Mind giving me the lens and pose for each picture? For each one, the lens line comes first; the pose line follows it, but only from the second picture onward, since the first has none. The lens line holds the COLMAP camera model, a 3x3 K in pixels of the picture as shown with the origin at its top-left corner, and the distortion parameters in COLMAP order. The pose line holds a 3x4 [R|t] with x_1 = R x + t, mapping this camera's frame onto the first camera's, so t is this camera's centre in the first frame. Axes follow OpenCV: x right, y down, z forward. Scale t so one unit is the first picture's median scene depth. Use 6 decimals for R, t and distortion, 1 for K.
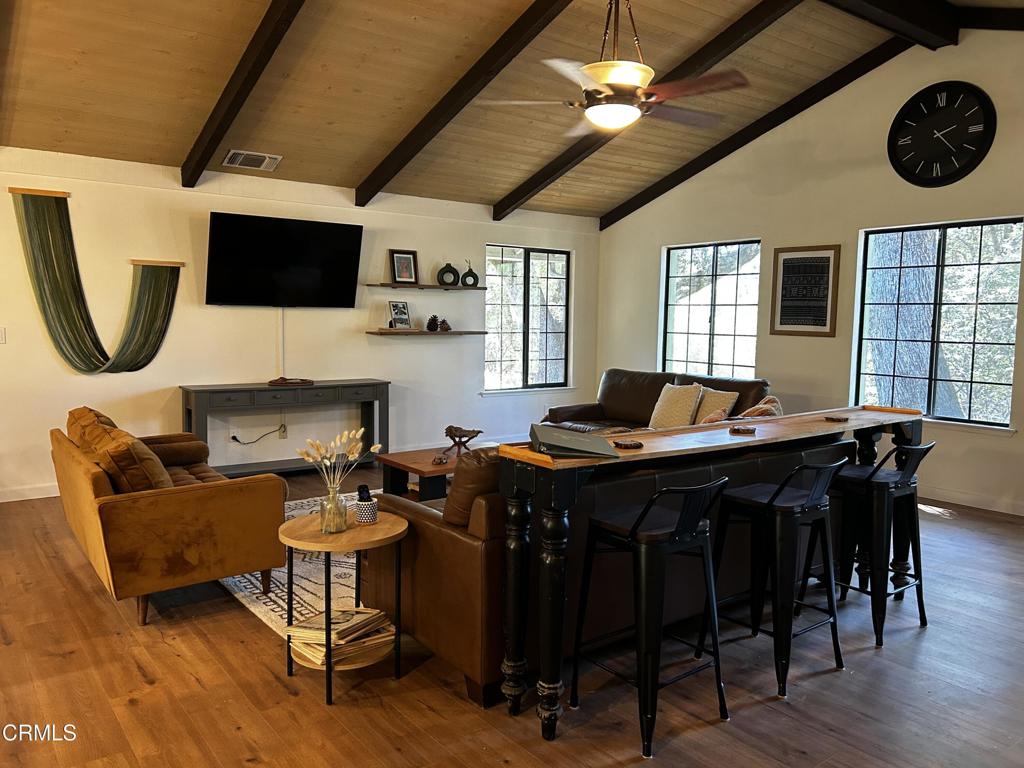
lens RADIAL K [[775.2, 0, 511.4], [0, 775.2, 389.6], [0, 0, 1]] dist [0.039983, -0.039179]
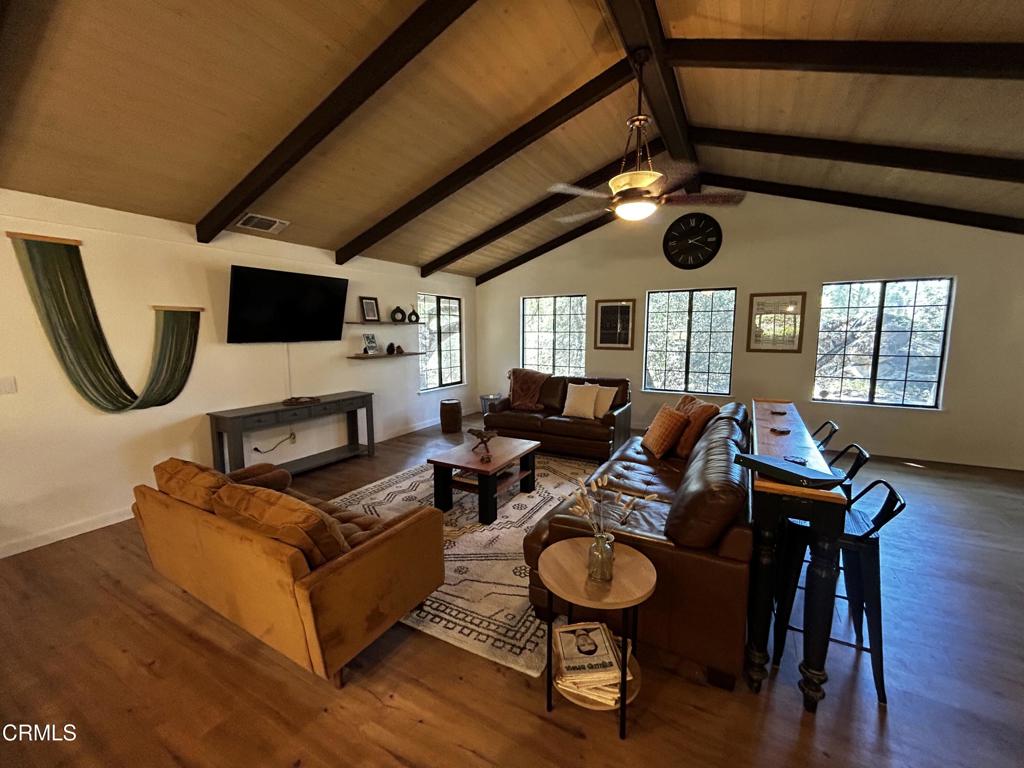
lens RADIAL K [[418.0, 0, 512.5], [0, 418.0, 383.6], [0, 0, 1]] dist [-0.001216, -0.000716]
pose [[0.913972, -0.068181, 0.400007, -0.232003], [0.053928, 0.997448, 0.046796, -0.049303], [-0.402177, -0.021199, 0.915317, 0.220453]]
